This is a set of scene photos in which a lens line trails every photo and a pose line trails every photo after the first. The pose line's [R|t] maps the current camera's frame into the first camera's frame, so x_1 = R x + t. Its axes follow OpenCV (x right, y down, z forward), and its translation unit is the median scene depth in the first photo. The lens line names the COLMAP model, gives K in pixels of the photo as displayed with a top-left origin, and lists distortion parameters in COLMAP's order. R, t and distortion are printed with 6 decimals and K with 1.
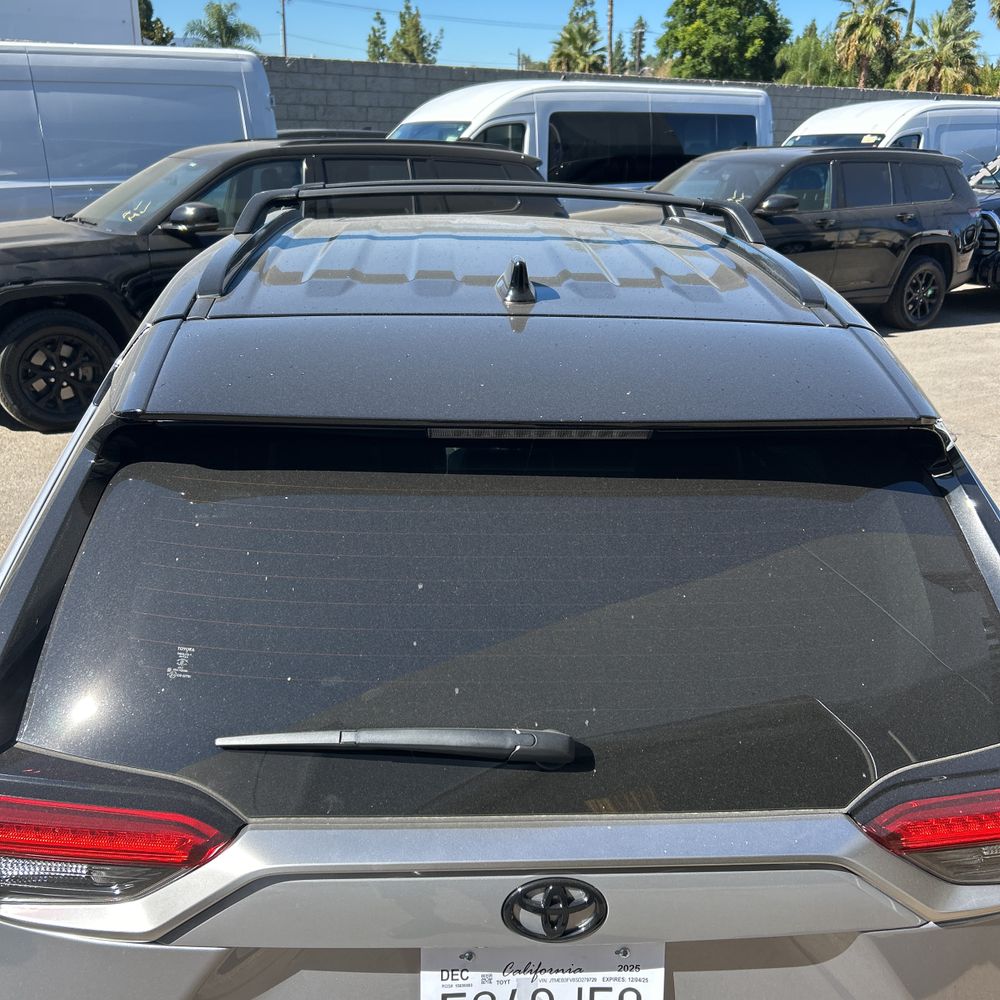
lens RADIAL K [[1012.6, 0, 501.0], [0, 1012.6, 488.4], [0, 0, 1]] dist [0.035988, -0.015142]
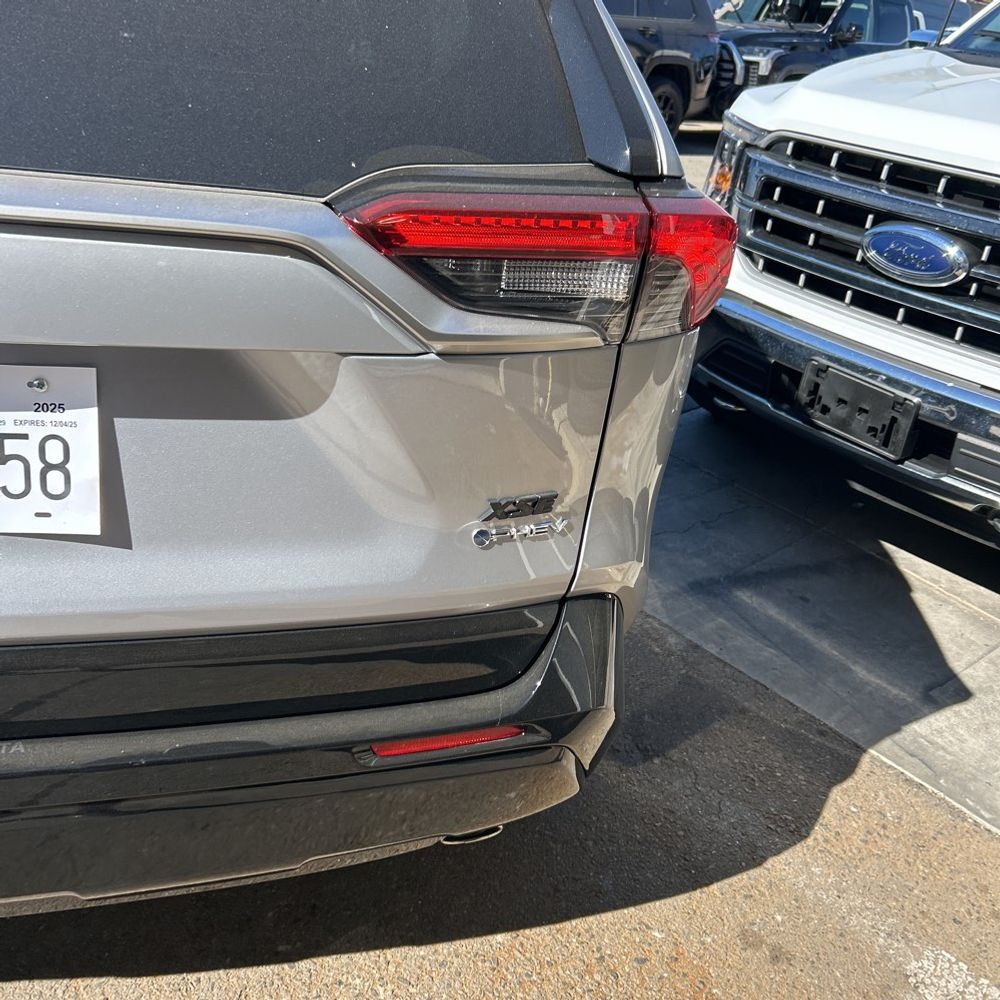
lens RADIAL K [[1013.7, 0, 500.0], [0, 1013.7, 500.0], [0, 0, 1]] dist [0.097269, -0.224957]
pose [[0.974241, -0.000694, 0.225509, 0.031189], [-0.029823, 0.990816, 0.131890, 0.046931], [-0.223529, -0.135218, 0.965272, 0.017750]]
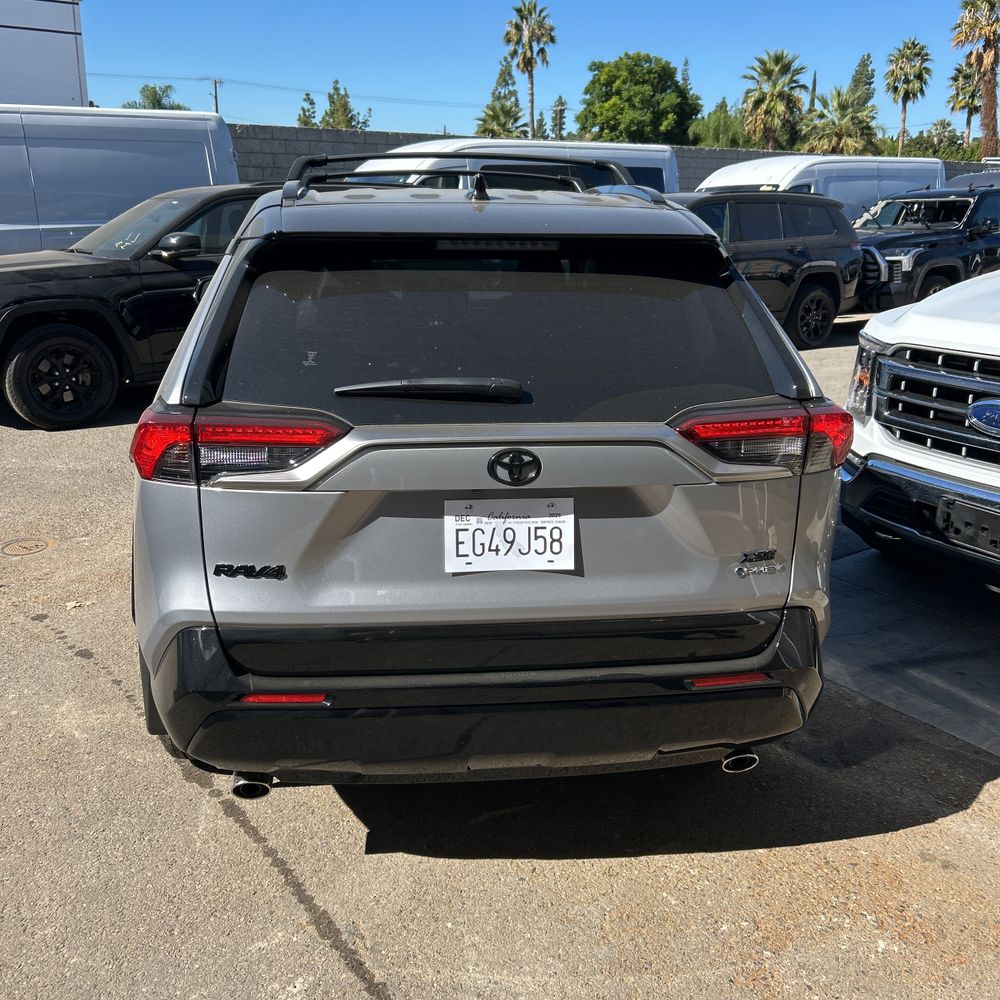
lens RADIAL K [[1024.0, 0, 481.2], [0, 1024.0, 479.5], [0, 0, 1]] dist [0.048140, -0.048093]
pose [[0.998633, -0.026676, 0.044951, -0.010107], [0.030166, 0.996432, -0.078827, 0.060300], [-0.042688, 0.080076, 0.995874, -0.094762]]
